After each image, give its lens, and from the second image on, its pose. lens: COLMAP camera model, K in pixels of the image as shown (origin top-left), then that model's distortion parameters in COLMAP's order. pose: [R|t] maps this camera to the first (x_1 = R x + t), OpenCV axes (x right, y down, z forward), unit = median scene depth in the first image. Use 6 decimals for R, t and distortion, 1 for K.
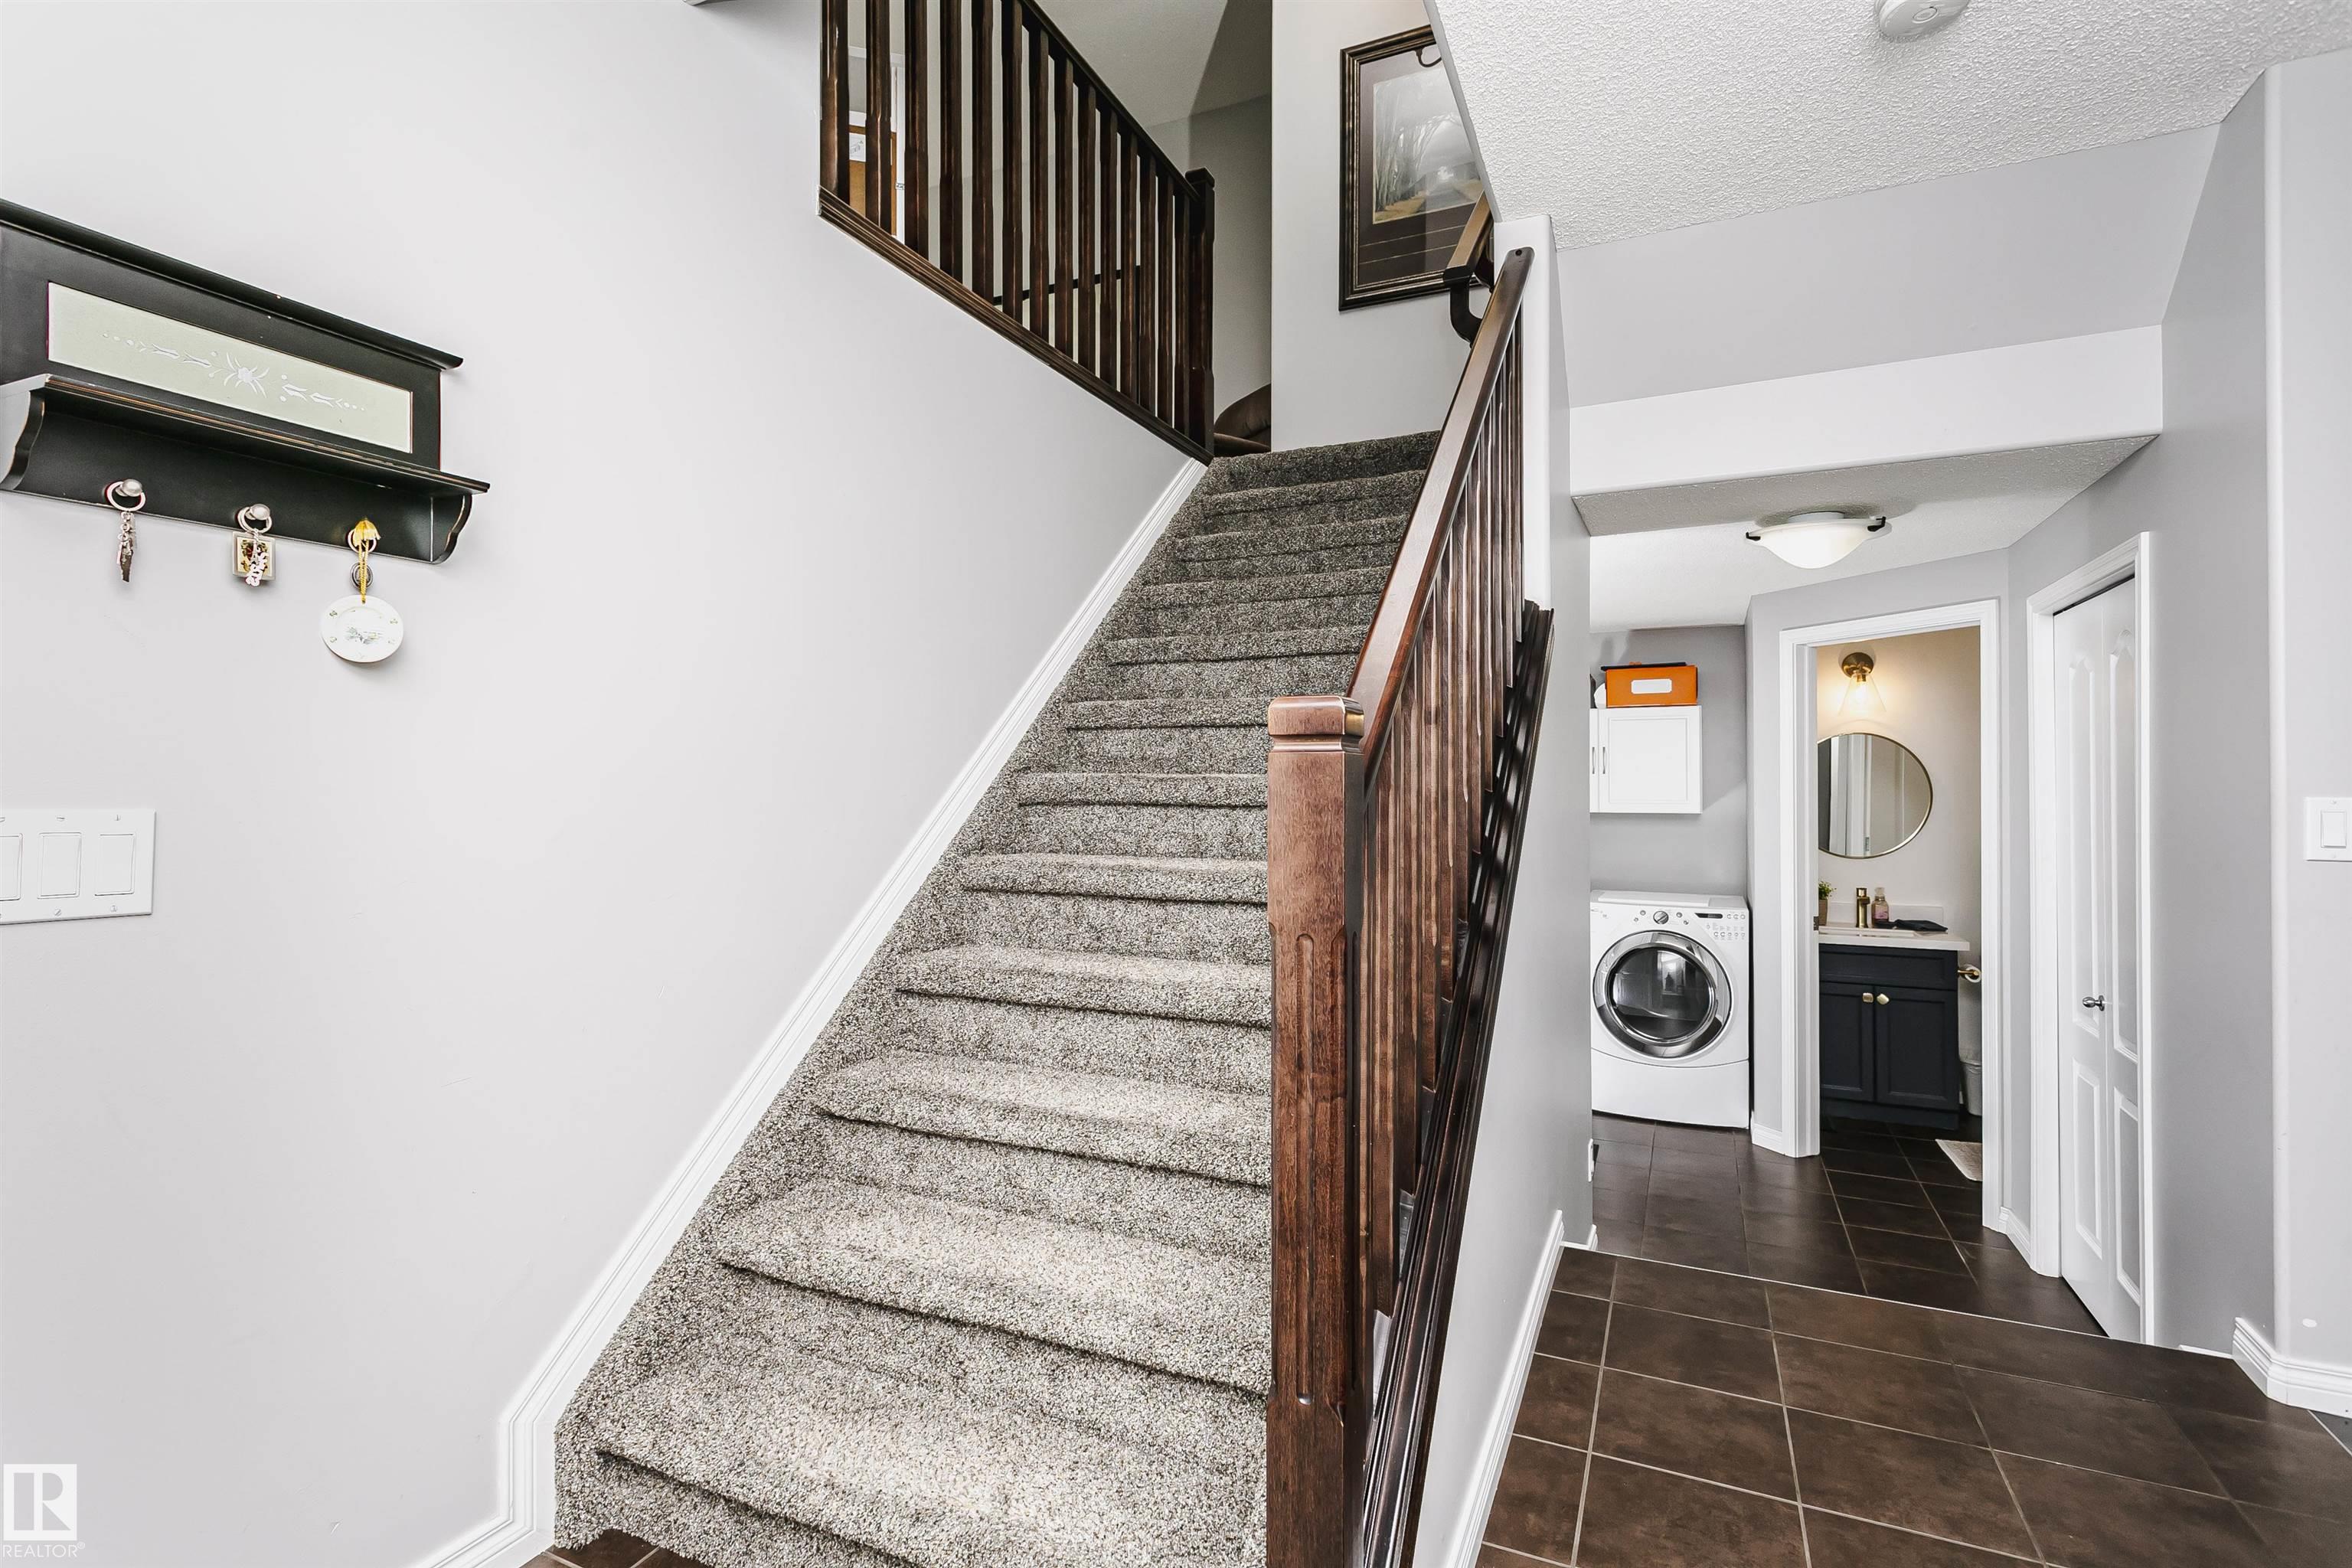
lens RADIAL K [[1146.4, 0, 1171.1], [0, 1146.4, 764.6], [0, 0, 1]] dist [0.000365, 0.000677]
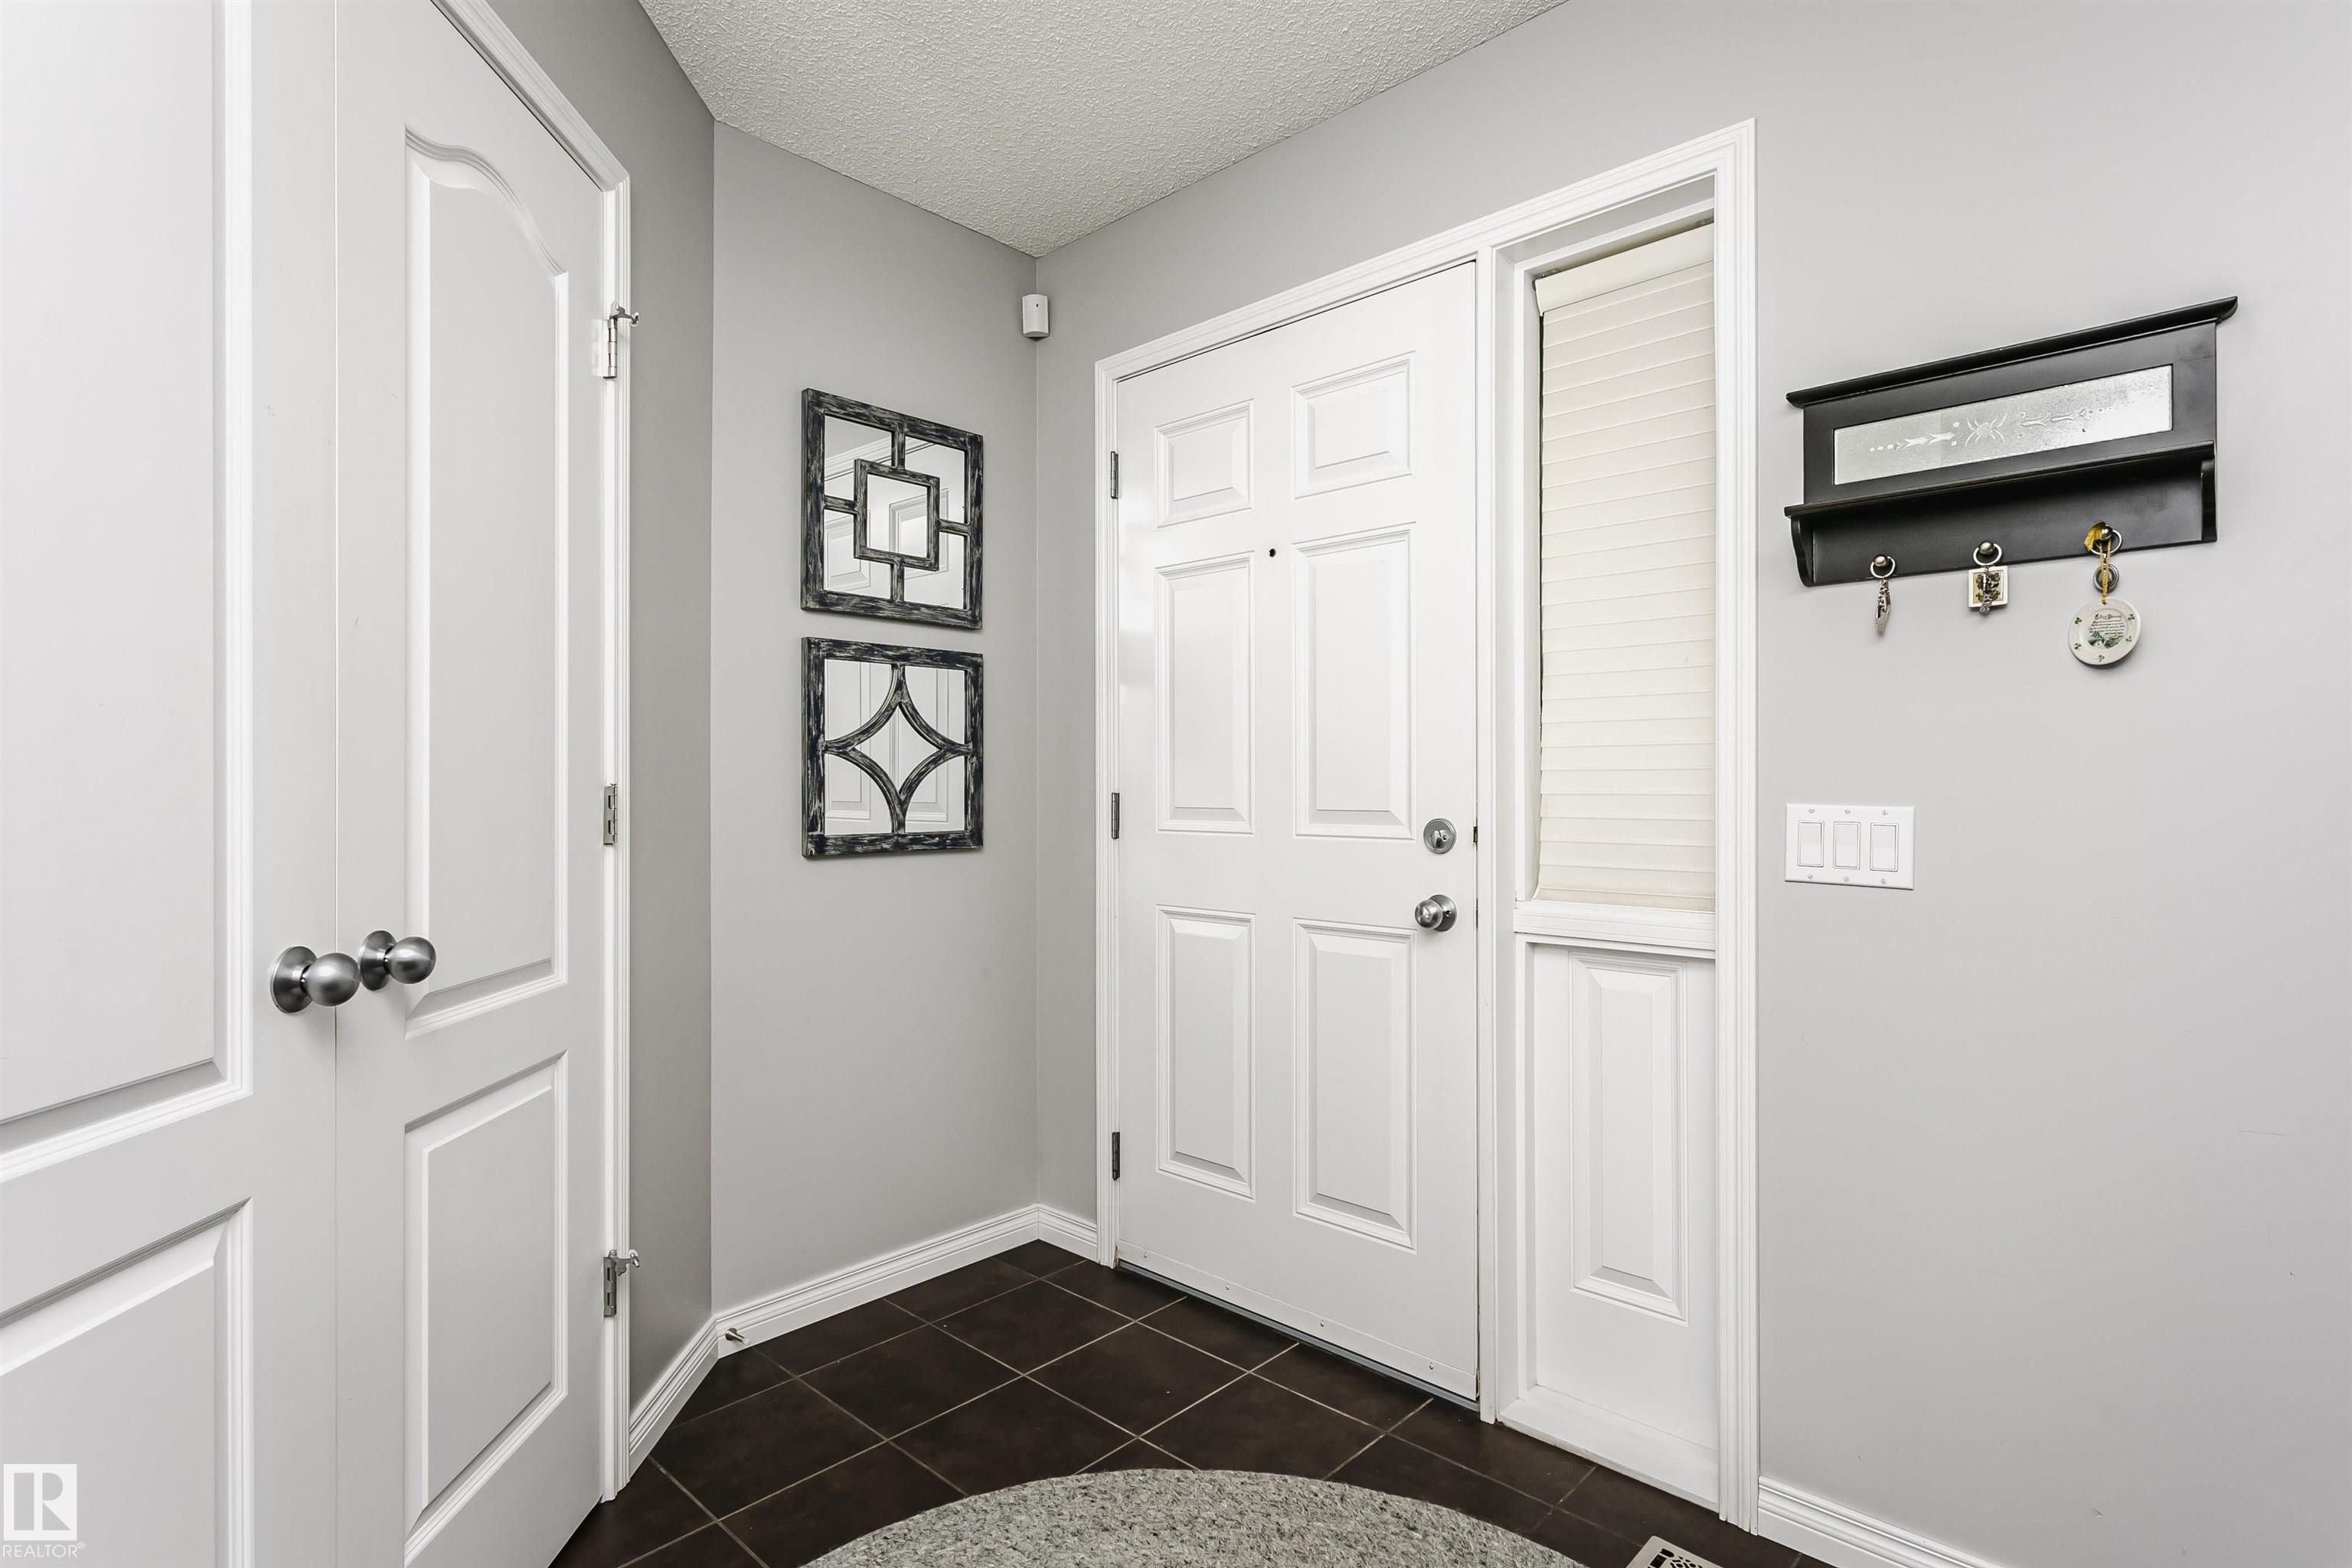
lens RADIAL K [[1146.4, 0, 1171.1], [0, 1146.4, 764.6], [0, 0, 1]] dist [0.000365, 0.000677]
pose [[-0.319139, -0.015157, -0.947587, 0.496064], [0.015707, 0.999650, -0.021280, 0.006250], [0.947578, -0.021675, -0.318789, 0.548067]]
